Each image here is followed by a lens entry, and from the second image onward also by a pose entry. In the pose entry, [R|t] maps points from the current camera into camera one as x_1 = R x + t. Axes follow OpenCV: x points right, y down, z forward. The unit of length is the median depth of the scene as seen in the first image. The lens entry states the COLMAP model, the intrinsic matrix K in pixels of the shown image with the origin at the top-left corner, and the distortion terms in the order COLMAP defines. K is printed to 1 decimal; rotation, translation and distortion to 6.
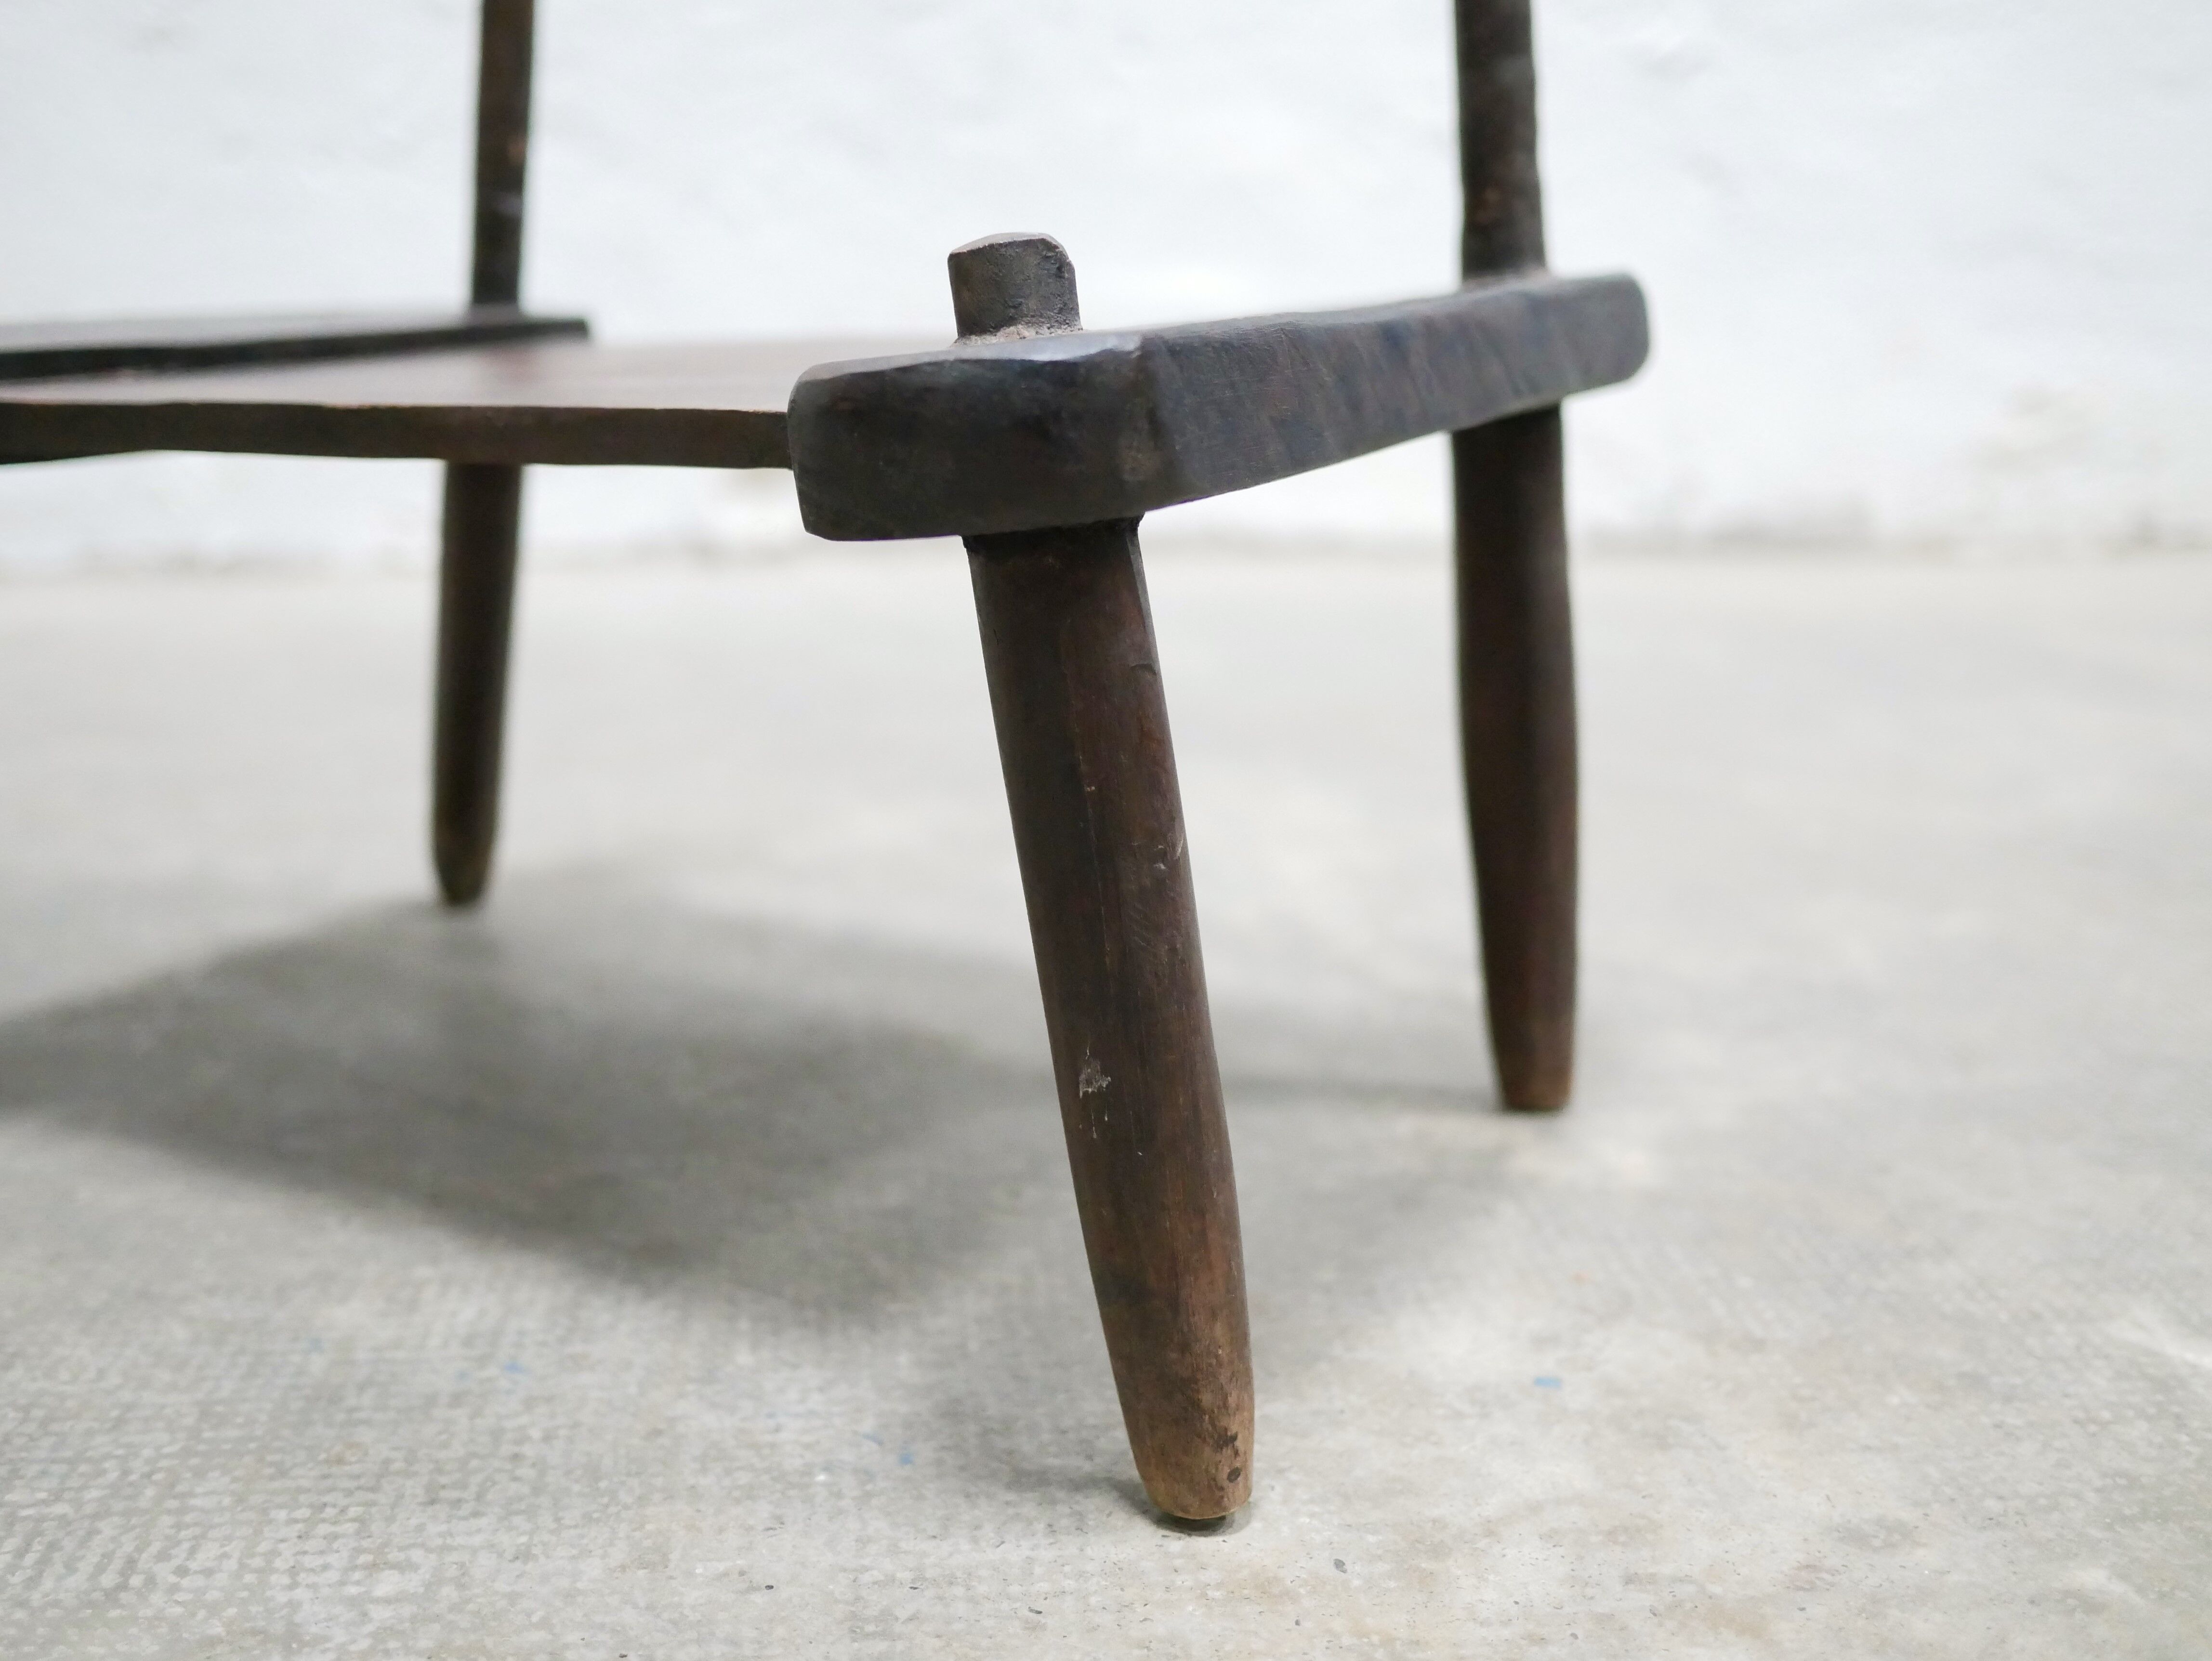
lens RADIAL K [[2510.6, 0, 1102.4], [0, 2510.6, 864.4], [0, 0, 1]] dist [-0.011964, 0.000000]
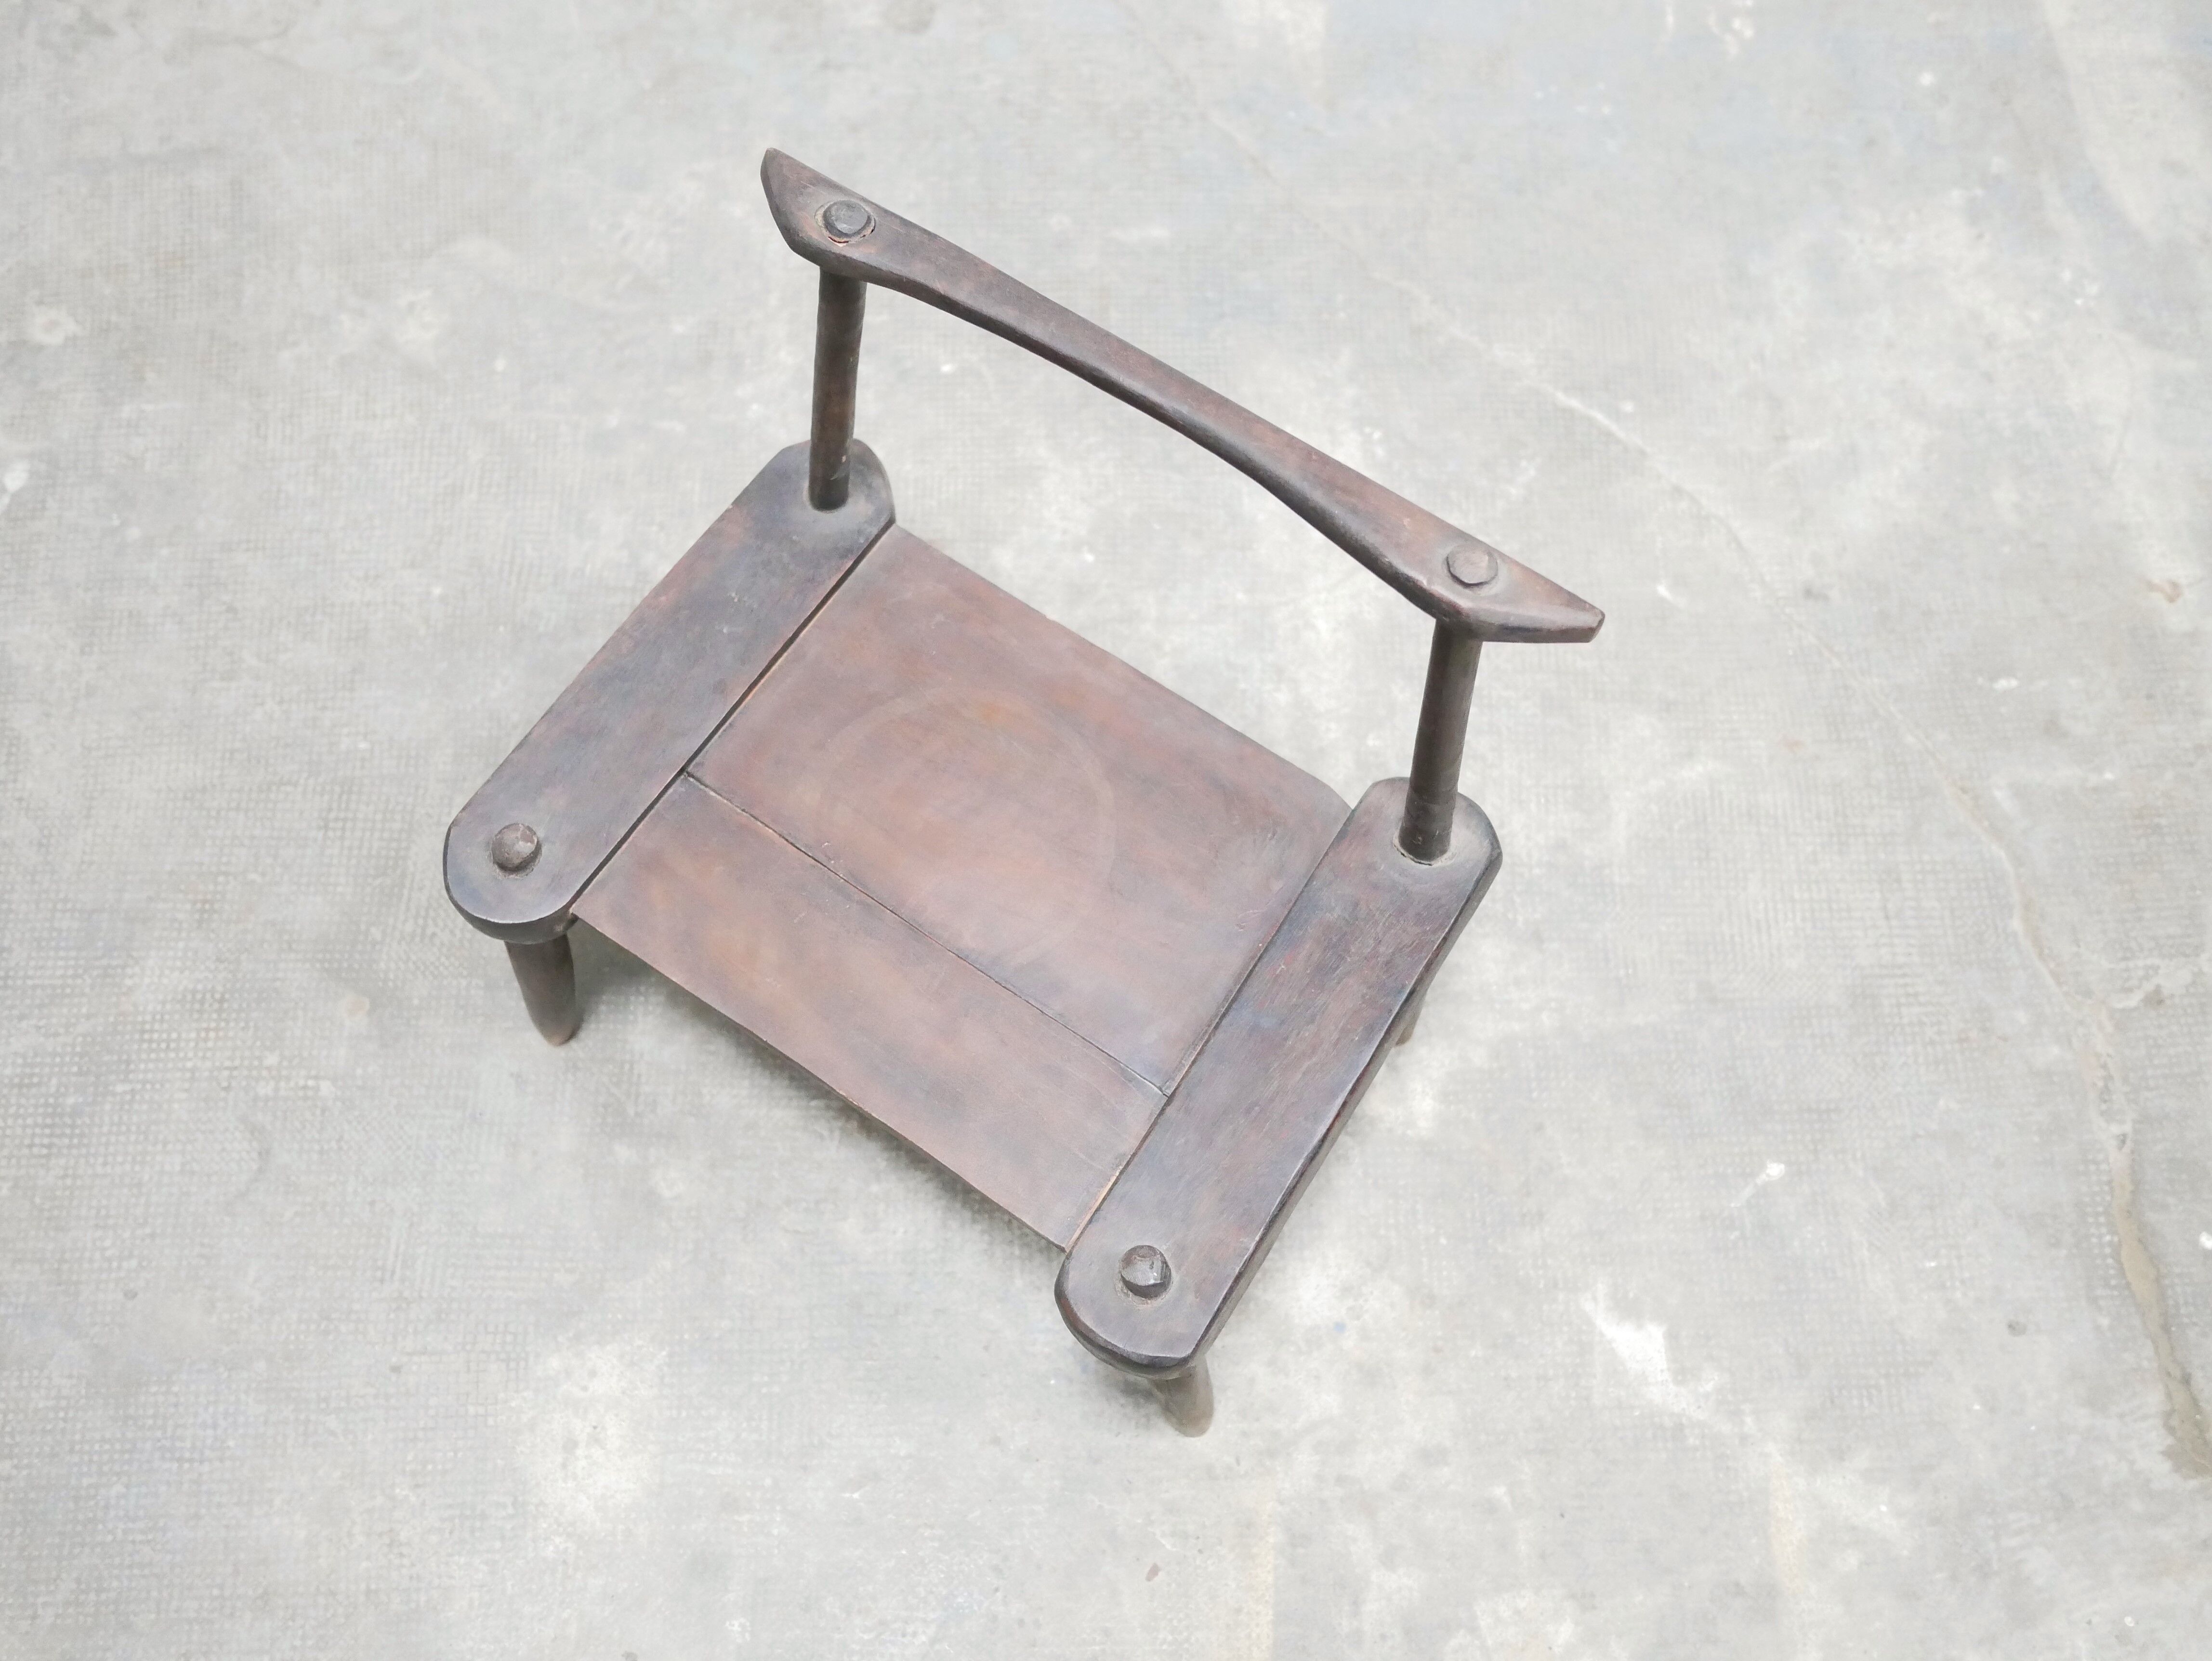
lens RADIAL K [[2510.6, 0, 1093.4], [0, 2510.6, 845.5], [0, 0, 1]] dist [-0.011964, 0.000000]
pose [[0.997576, 0.068875, -0.009935, -0.076252], [-0.035377, 0.624894, 0.779907, -2.051595], [0.059924, -0.777665, 0.625816, -0.209916]]
